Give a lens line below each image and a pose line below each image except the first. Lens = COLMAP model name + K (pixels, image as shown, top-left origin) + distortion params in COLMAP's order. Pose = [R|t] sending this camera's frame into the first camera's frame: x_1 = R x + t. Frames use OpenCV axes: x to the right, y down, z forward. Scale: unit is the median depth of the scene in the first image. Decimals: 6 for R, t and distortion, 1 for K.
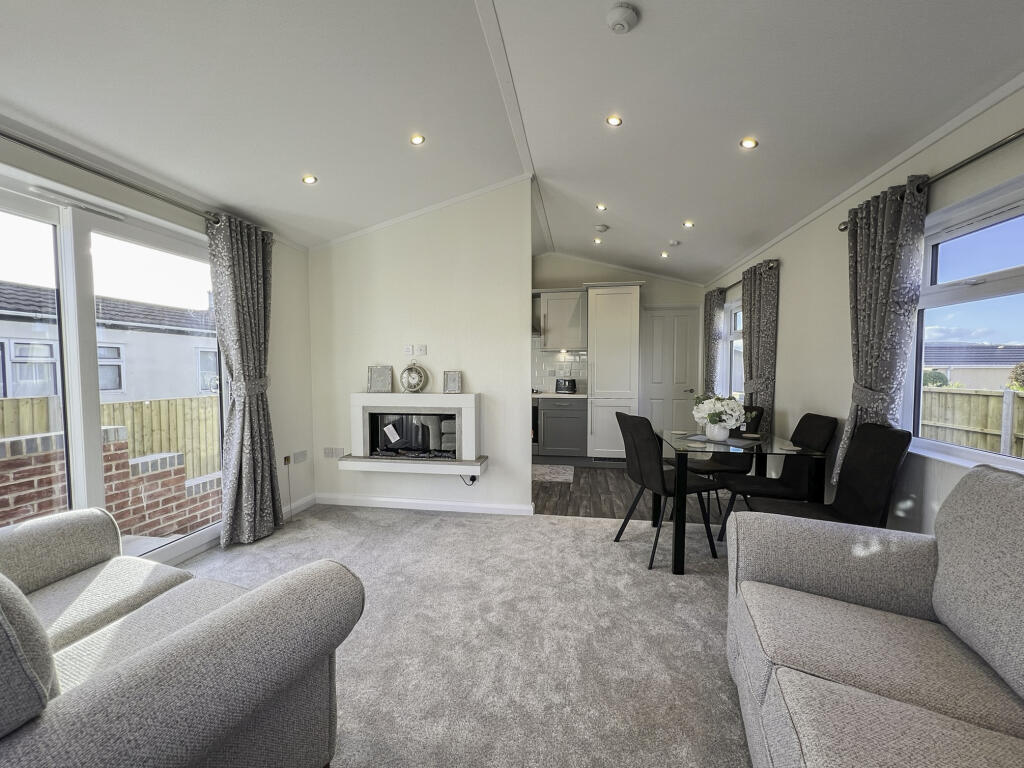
lens RADIAL K [[413.7, 0, 514.0], [0, 413.7, 386.4], [0, 0, 1]] dist [-0.004339, 0.000187]
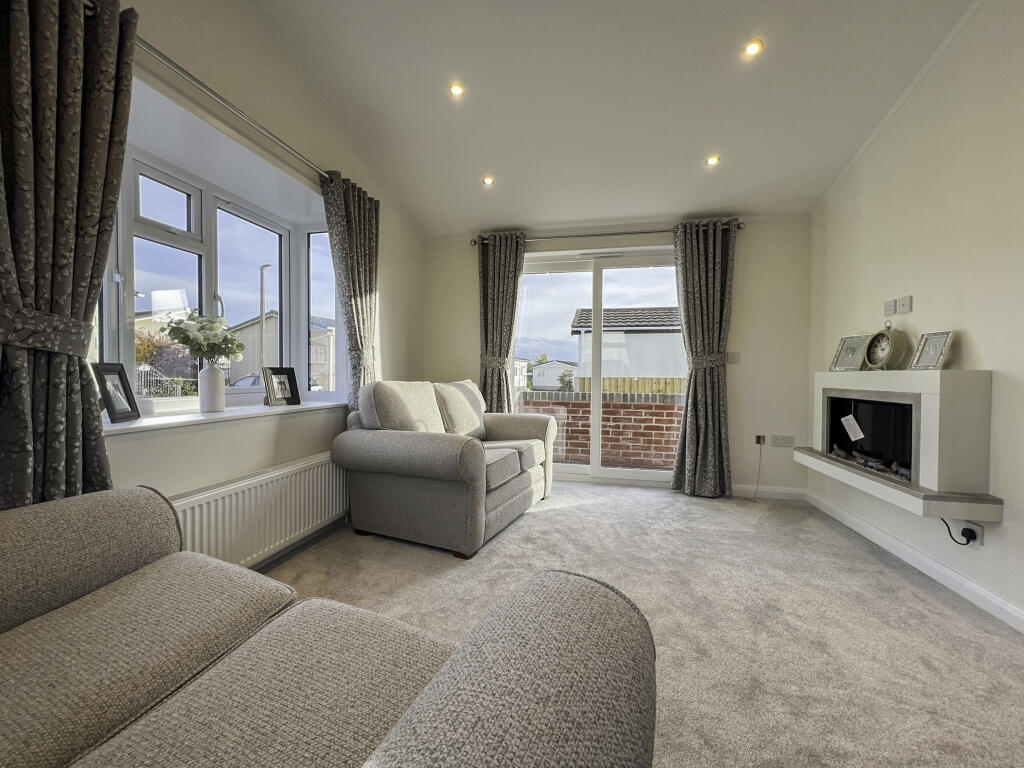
lens RADIAL K [[413.7, 0, 515.4], [0, 413.7, 378.4], [0, 0, 1]] dist [-0.004339, 0.000187]
pose [[-0.045172, 0.009793, -0.998931, 0.468051], [-0.053256, 0.998506, 0.012198, 0.052960], [0.997559, 0.053750, -0.044583, 0.462265]]
